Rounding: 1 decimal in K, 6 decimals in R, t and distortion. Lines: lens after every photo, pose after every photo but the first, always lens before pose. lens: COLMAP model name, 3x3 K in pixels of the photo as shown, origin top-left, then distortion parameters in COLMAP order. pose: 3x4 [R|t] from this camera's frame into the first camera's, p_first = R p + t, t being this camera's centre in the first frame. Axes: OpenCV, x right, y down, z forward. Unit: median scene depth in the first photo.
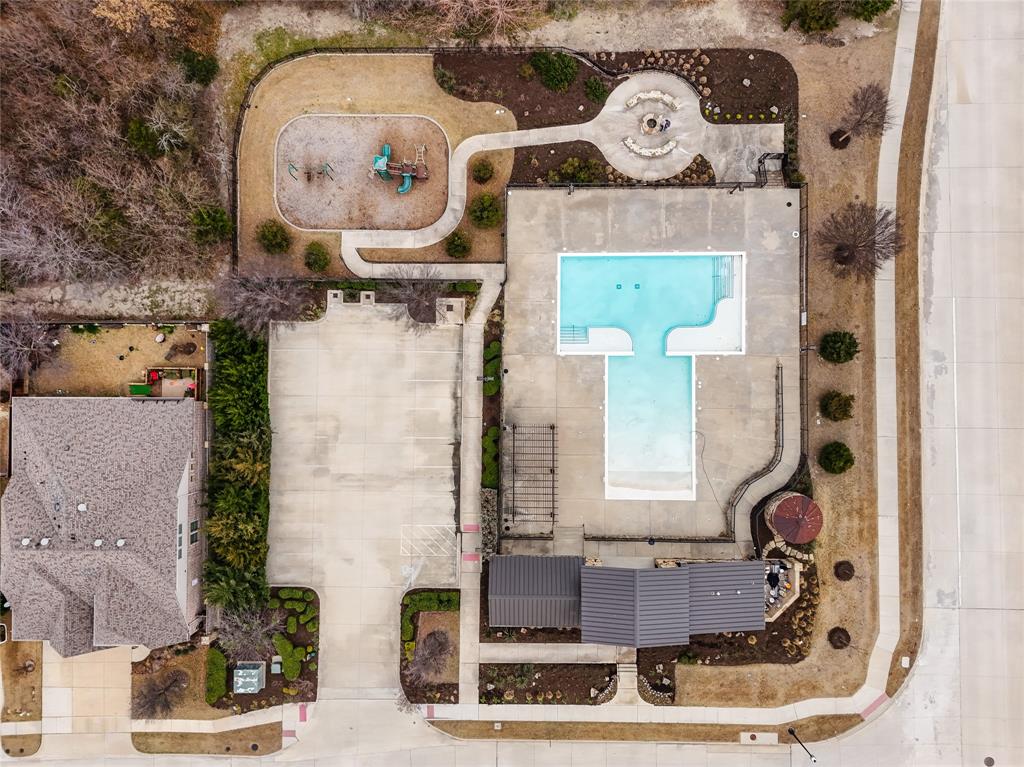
lens RADIAL K [[751.2, 0, 512.0], [0, 751.2, 383.5], [0, 0, 1]] dist [0.082934, -0.080176]
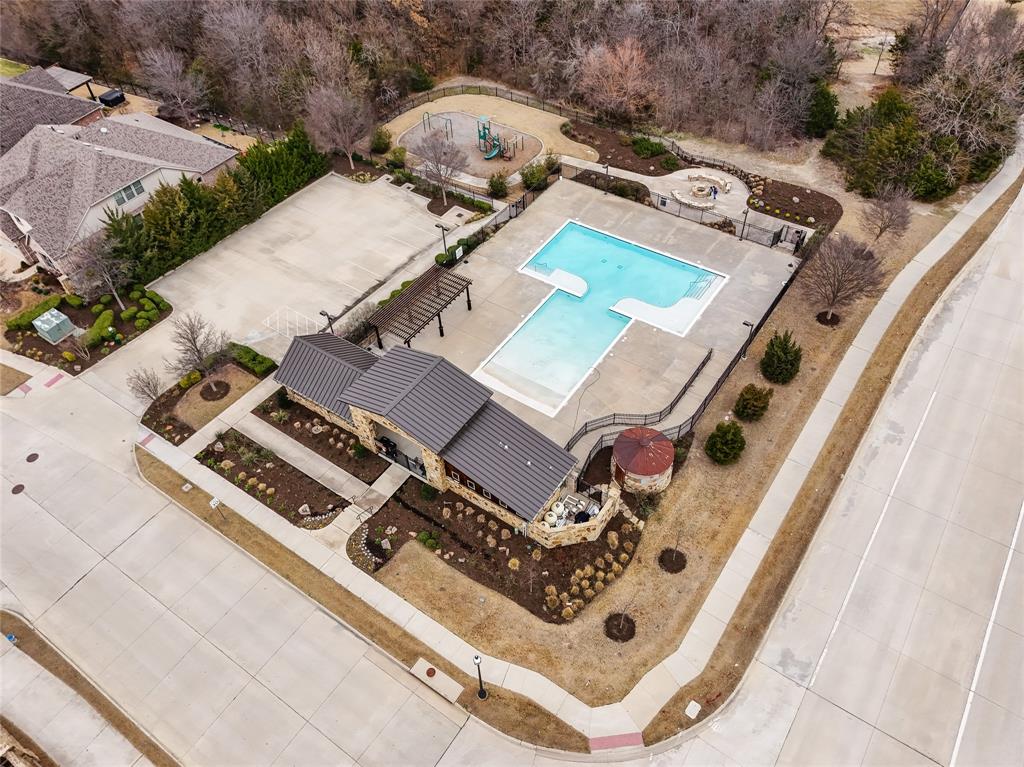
lens RADIAL K [[751.2, 0, 512.0], [0, 751.2, 383.5], [0, 0, 1]] dist [0.082934, -0.080176]
pose [[0.823735, 0.411117, -0.390440, 0.521535], [-0.566323, 0.629609, -0.531856, 0.608850], [0.027169, 0.659223, 0.751456, 0.342482]]
